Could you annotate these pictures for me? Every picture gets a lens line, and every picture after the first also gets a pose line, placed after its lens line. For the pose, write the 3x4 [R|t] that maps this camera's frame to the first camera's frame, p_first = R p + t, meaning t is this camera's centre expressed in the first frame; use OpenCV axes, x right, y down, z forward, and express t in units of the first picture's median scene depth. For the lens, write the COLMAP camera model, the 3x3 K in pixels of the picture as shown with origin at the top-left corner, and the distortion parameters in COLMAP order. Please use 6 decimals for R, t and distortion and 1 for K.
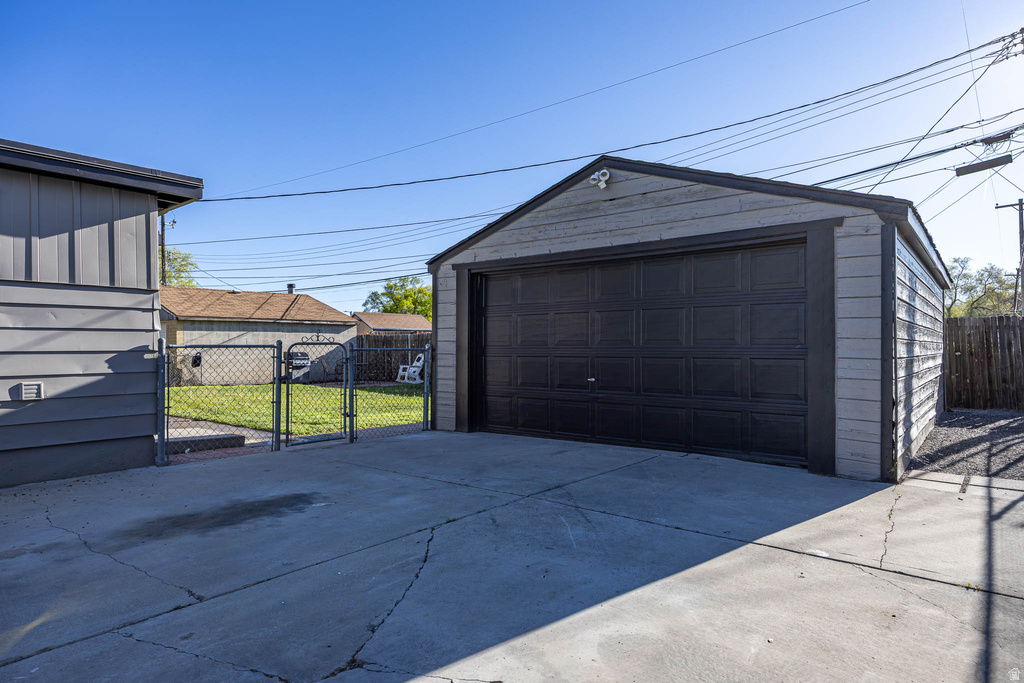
lens RADIAL K [[603.5, 0, 512.0], [0, 603.5, 341.5], [0, 0, 1]] dist [-0.004855, -0.000809]
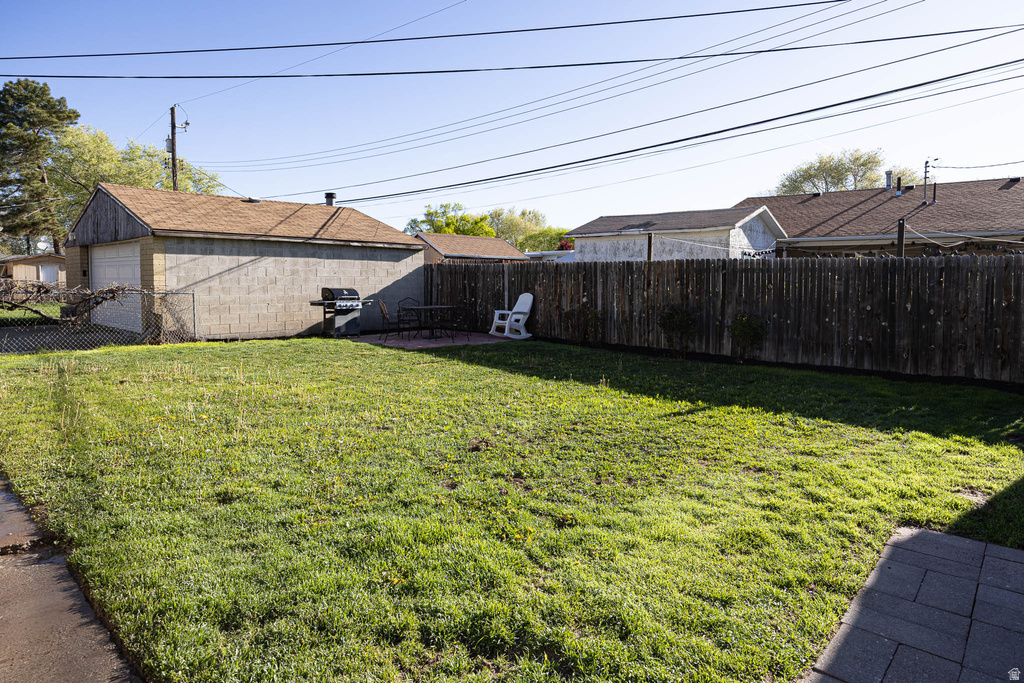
lens RADIAL K [[601.7, 0, 516.5], [0, 601.7, 313.4], [0, 0, 1]] dist [-0.000043, -0.000179]
pose [[0.998903, 0.014972, -0.044363, -0.131691], [-0.011987, 0.997693, 0.066814, -0.001482], [0.045261, -0.066209, 0.996779, 0.339603]]
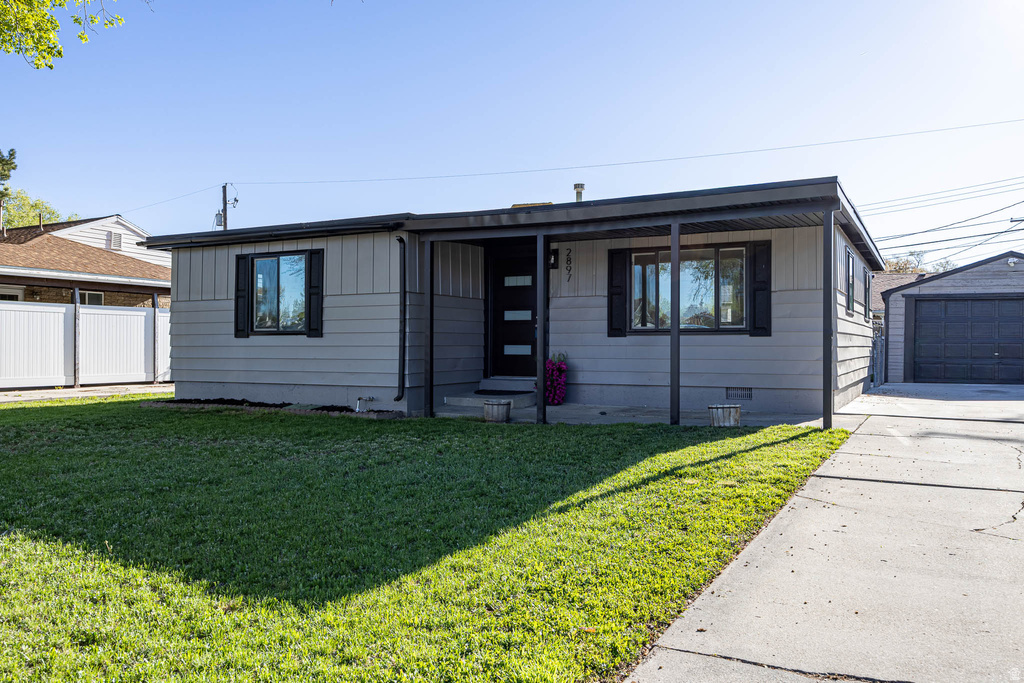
lens RADIAL K [[794.1, 0, 512.0], [0, 794.1, 341.5], [0, 0, 1]] dist [-0.002633, -0.000297]
pose [[0.979700, 0.009832, 0.200228, -0.709628], [-0.010920, 0.999931, 0.004332, 0.008791], [-0.200172, -0.006431, 0.979740, -0.470467]]
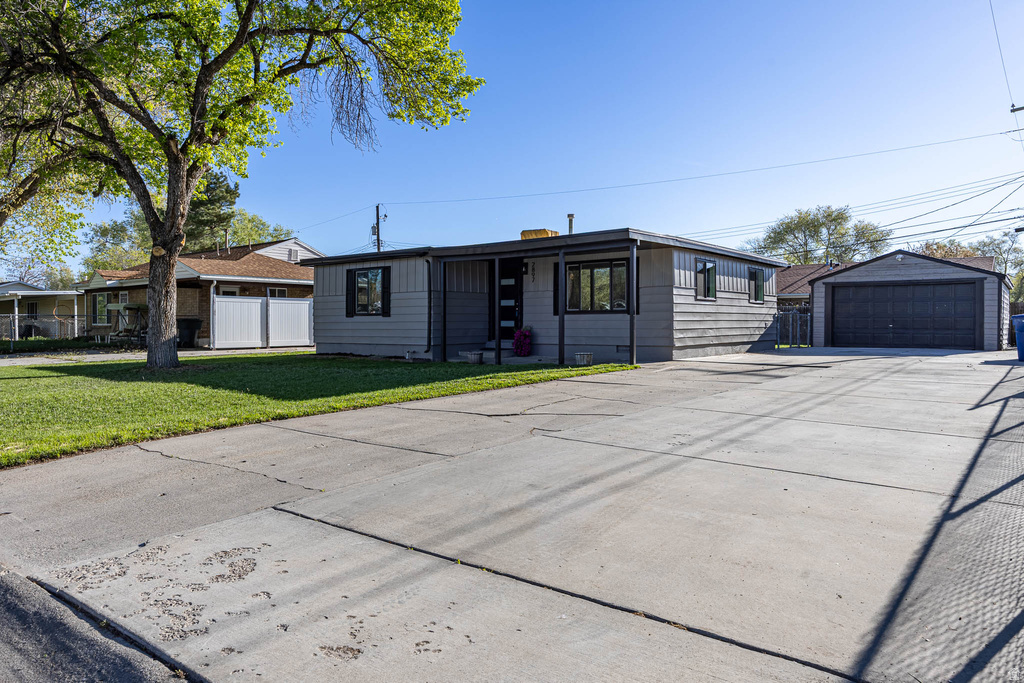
lens RADIAL K [[686.3, 0, 511.4], [0, 686.3, 328.1], [0, 0, 1]] dist [-0.003756, -0.001321]
pose [[0.999903, 0.003670, 0.013438, -0.582659], [-0.003928, 0.999807, 0.019240, 0.006541], [-0.013364, -0.019291, 0.999725, -0.759388]]
